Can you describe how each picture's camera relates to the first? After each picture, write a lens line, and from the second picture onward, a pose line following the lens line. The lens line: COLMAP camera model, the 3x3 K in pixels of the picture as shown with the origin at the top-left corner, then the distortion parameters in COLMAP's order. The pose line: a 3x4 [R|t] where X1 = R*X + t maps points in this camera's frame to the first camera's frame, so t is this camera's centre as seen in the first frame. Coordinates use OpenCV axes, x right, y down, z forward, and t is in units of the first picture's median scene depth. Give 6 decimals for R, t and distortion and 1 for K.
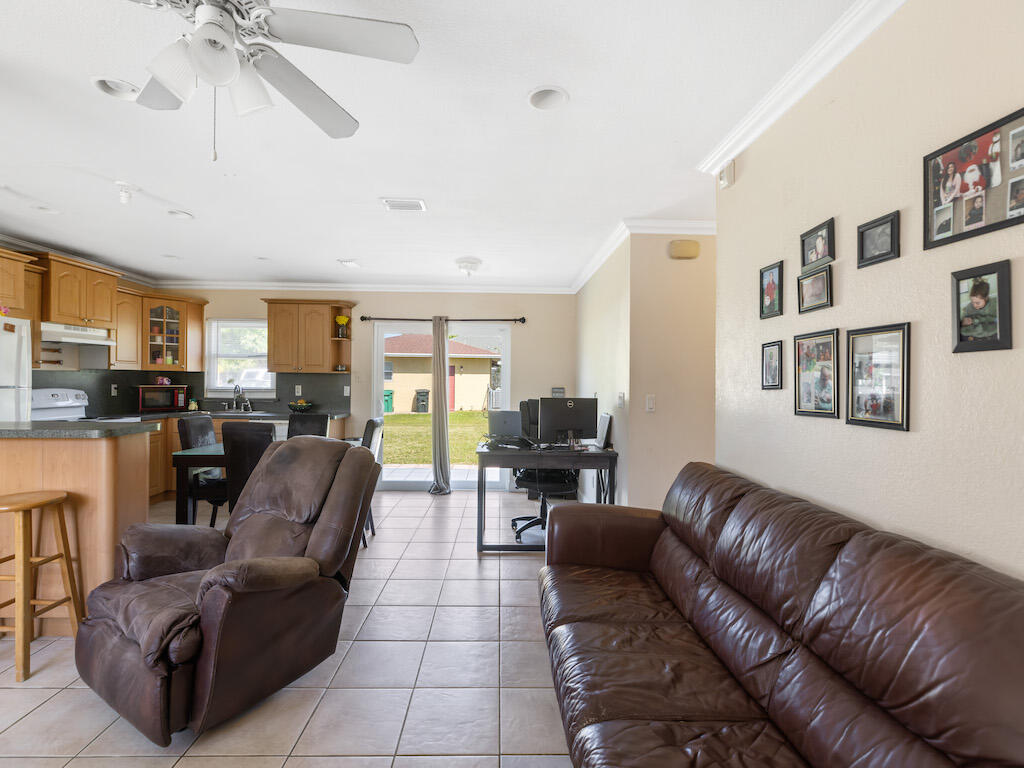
lens RADIAL K [[478.6, 0, 517.8], [0, 478.6, 381.6], [0, 0, 1]] dist [-0.002512, -0.000281]
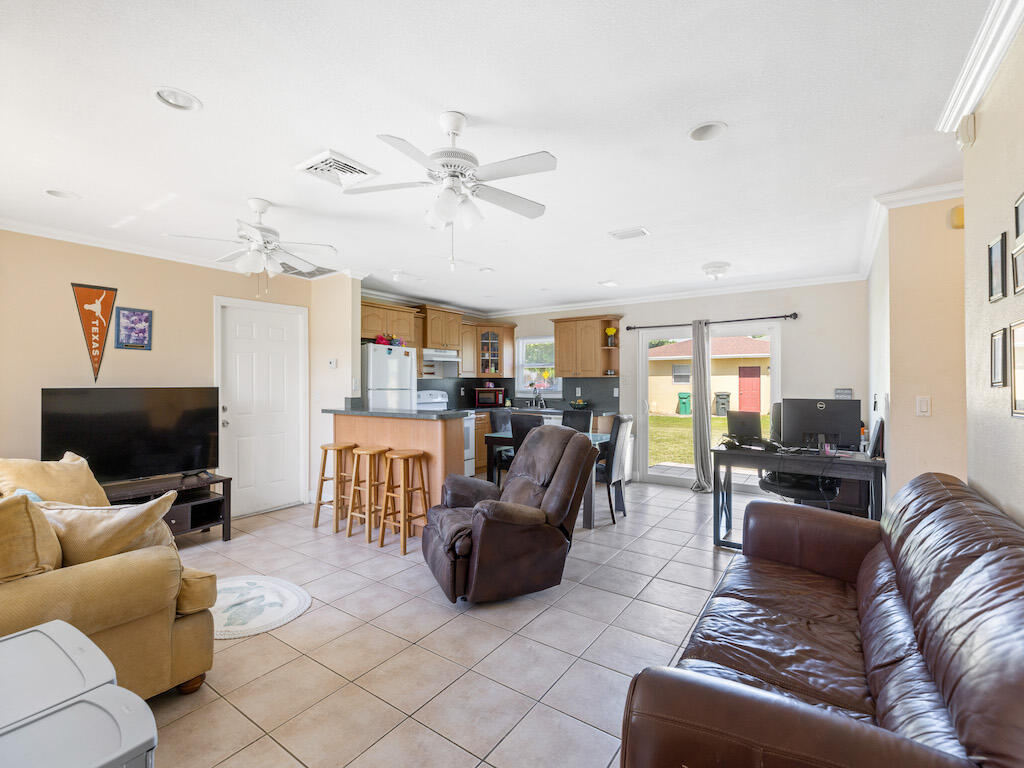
lens RADIAL K [[461.4, 0, 511.3], [0, 461.4, 380.9], [0, 0, 1]] dist [0.003755, 0.001087]
pose [[0.807985, -0.014376, -0.589027, 0.179463], [0.009950, 0.999893, -0.010755, 0.002952], [0.589118, 0.002829, 0.808042, -0.087600]]
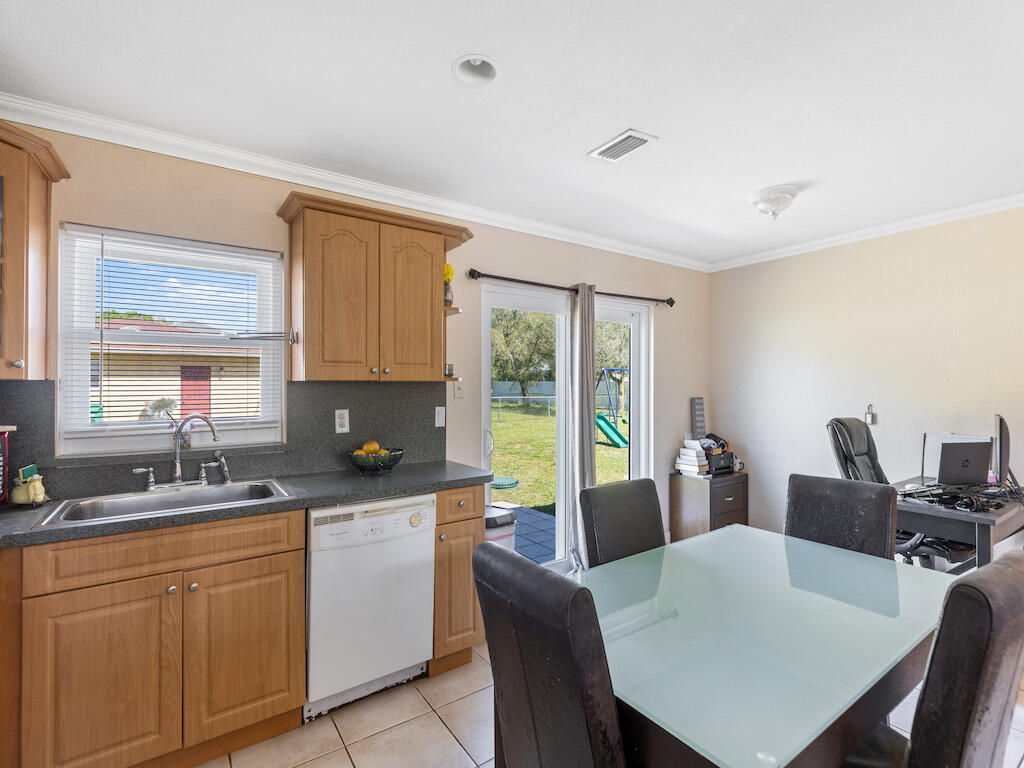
lens RADIAL K [[478.6, 0, 509.5], [0, 478.6, 383.7], [0, 0, 1]] dist [-0.002512, -0.000281]
pose [[0.838323, -0.013952, 0.544996, -1.091416], [0.013548, 0.999897, 0.004757, -0.030377], [-0.545006, 0.003396, 0.838425, 1.047944]]
